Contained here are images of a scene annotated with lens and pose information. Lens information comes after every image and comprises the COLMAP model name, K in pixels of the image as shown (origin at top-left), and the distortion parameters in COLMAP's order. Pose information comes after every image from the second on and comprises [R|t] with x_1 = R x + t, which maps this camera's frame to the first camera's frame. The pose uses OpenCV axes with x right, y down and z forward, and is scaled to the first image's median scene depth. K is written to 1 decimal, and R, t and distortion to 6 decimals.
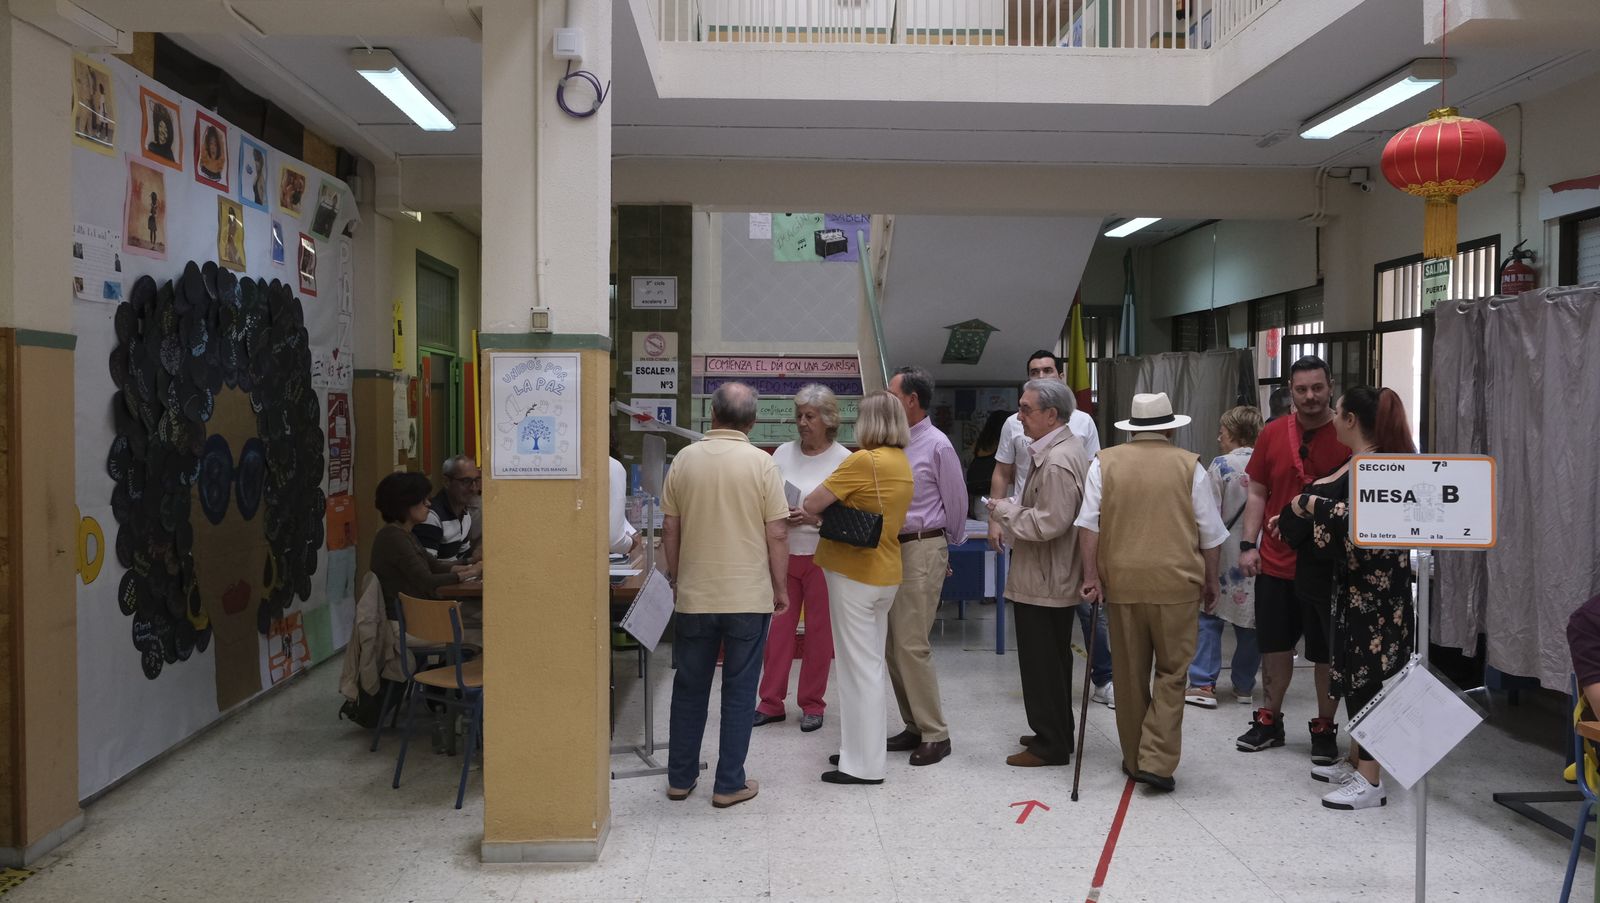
lens RADIAL K [[1232.7, 0, 800.0], [0, 1232.7, 451.5], [0, 0, 1]] dist [-0.021158, -0.003190]
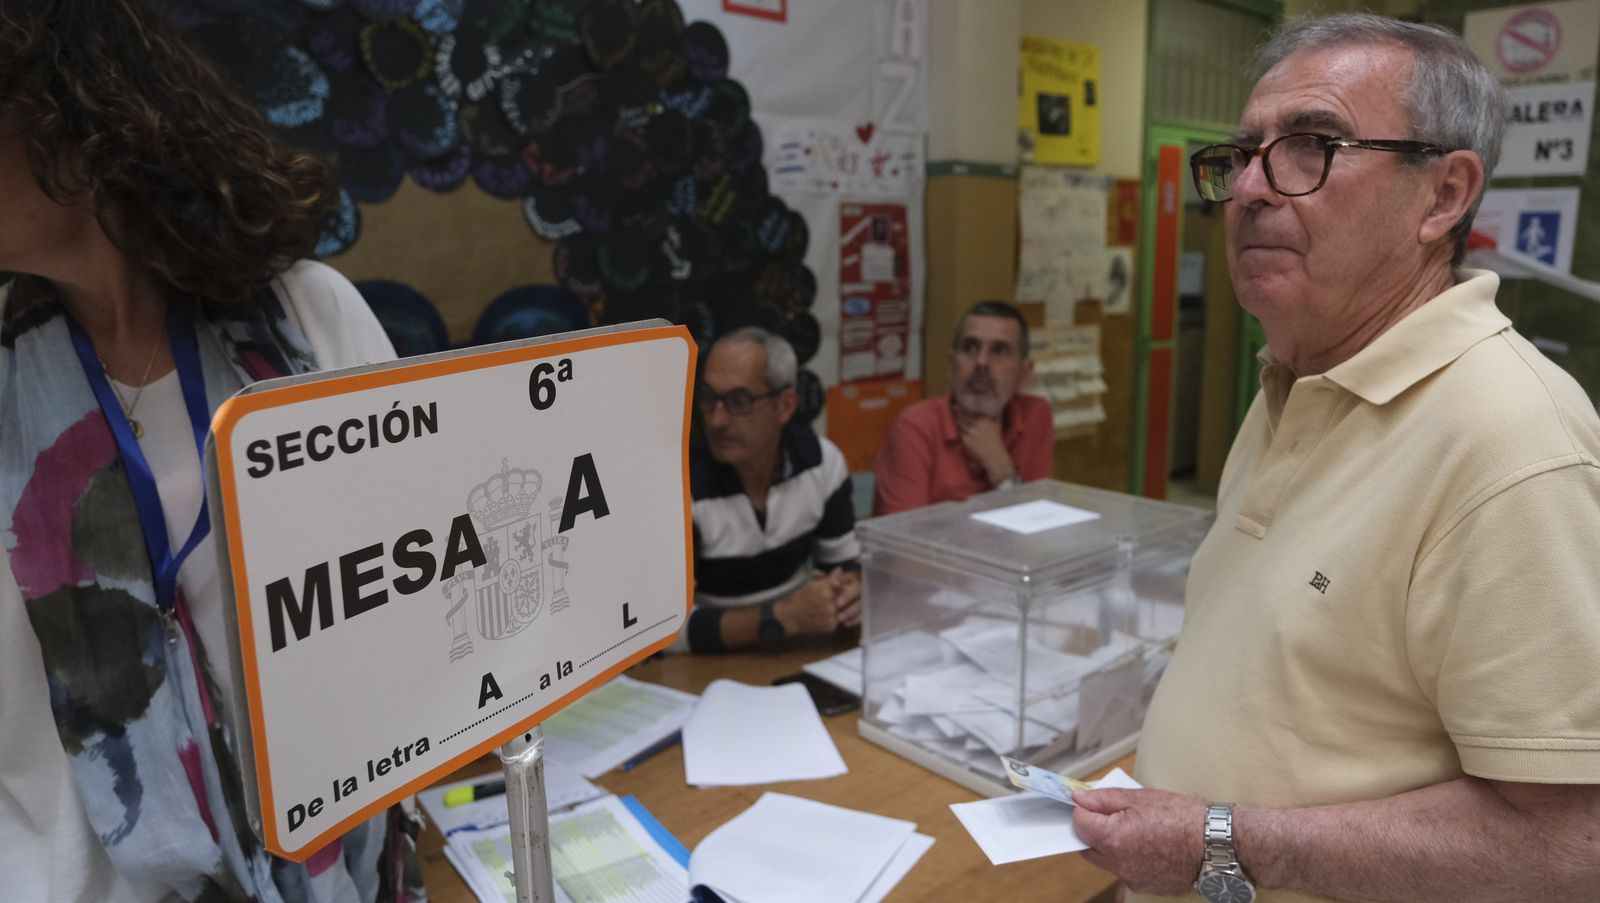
lens RADIAL K [[1084.0, 0, 800.0], [0, 1084.0, 451.5], [0, 0, 1]] dist [-0.029558, 0.005496]
pose [[0.634907, 0.133428, -0.760980, 0.003298], [-0.014854, 0.986900, 0.160647, -0.013989], [0.772446, -0.090692, 0.628571, 0.648791]]
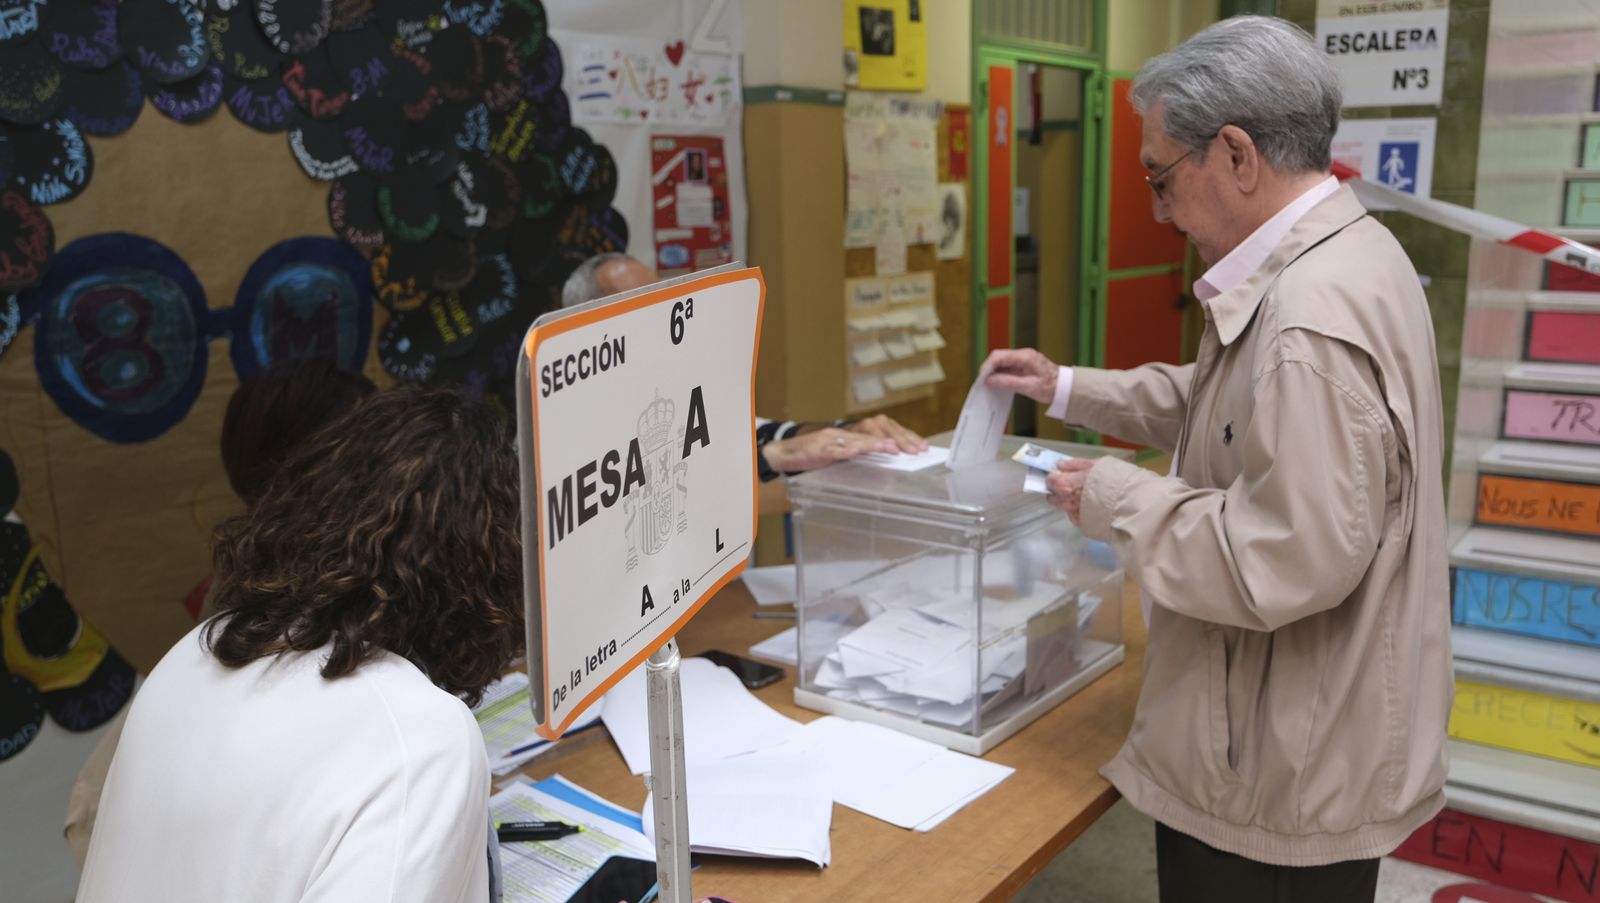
lens RADIAL K [[1339.9, 0, 800.0], [0, 1339.9, 451.5], [0, 0, 1]] dist [-0.000674, 0.001604]
pose [[0.779782, 0.106729, -0.616886, 0.006088], [-0.000726, 0.985515, 0.169588, -0.013784], [0.626050, -0.131794, 0.768564, 0.600936]]
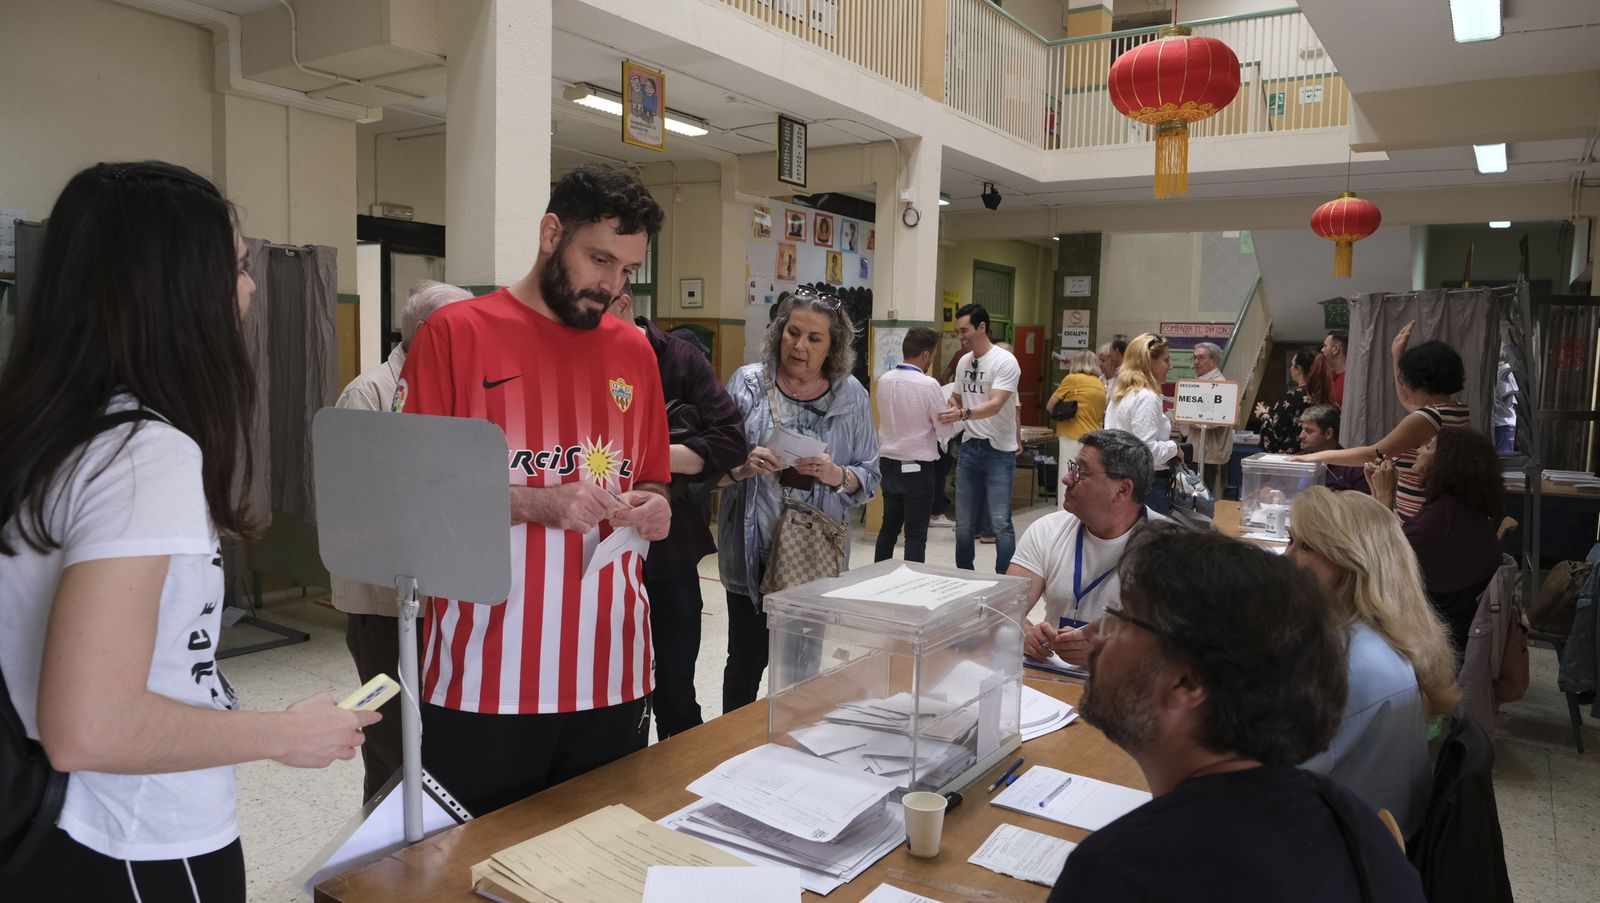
lens RADIAL K [[1084.0, 0, 800.0], [0, 1084.0, 451.5], [0, 0, 1]] dist [-0.029558, 0.005496]
pose [[0.804275, 0.070579, -0.590051, 0.479361], [-0.040452, 0.997121, 0.064132, 0.015616], [0.592879, -0.027712, 0.804815, -0.422771]]
